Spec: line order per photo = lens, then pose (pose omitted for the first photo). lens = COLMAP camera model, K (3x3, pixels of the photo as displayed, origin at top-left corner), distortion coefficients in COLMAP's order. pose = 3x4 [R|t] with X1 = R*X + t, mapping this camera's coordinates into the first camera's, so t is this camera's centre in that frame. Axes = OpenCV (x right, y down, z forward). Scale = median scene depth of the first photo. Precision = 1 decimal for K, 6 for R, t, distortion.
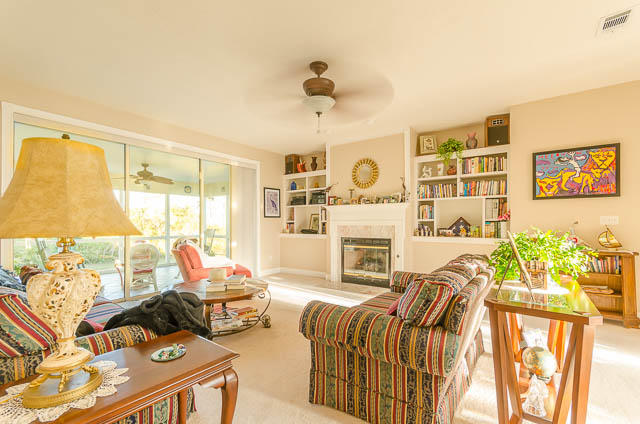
lens RADIAL K [[281.9, 0, 322.3], [0, 281.9, 221.9], [0, 0, 1]] dist [0.001496, -0.000300]
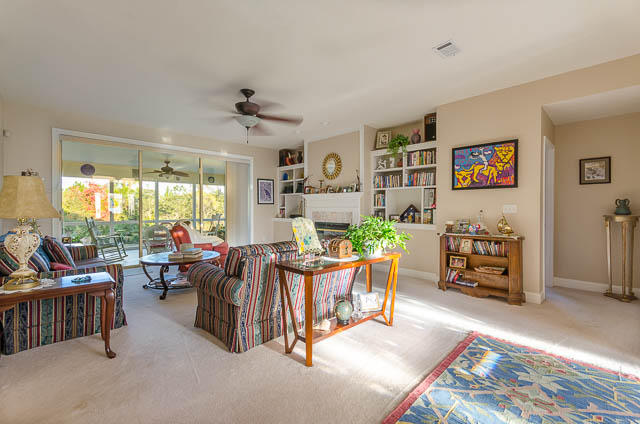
lens RADIAL K [[280.6, 0, 320.6], [0, 280.6, 209.8], [0, 0, 1]] dist [0.001255, 0.000404]
pose [[0.985723, 0.005537, -0.168283, 0.327610], [-0.003642, 0.999926, 0.011567, -0.008928], [0.168335, -0.010789, 0.985671, -0.145814]]
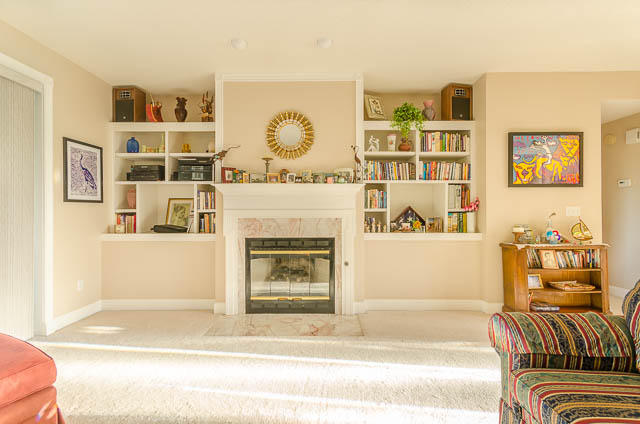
lens RADIAL K [[286.7, 0, 325.2], [0, 286.7, 212.1], [0, 0, 1]] dist [0.002139, 0.000400]
pose [[0.818017, 0.003807, 0.575182, -0.165161], [-0.003205, 0.999993, -0.002061, 0.000766], [-0.575185, -0.000158, 0.818023, 0.476119]]
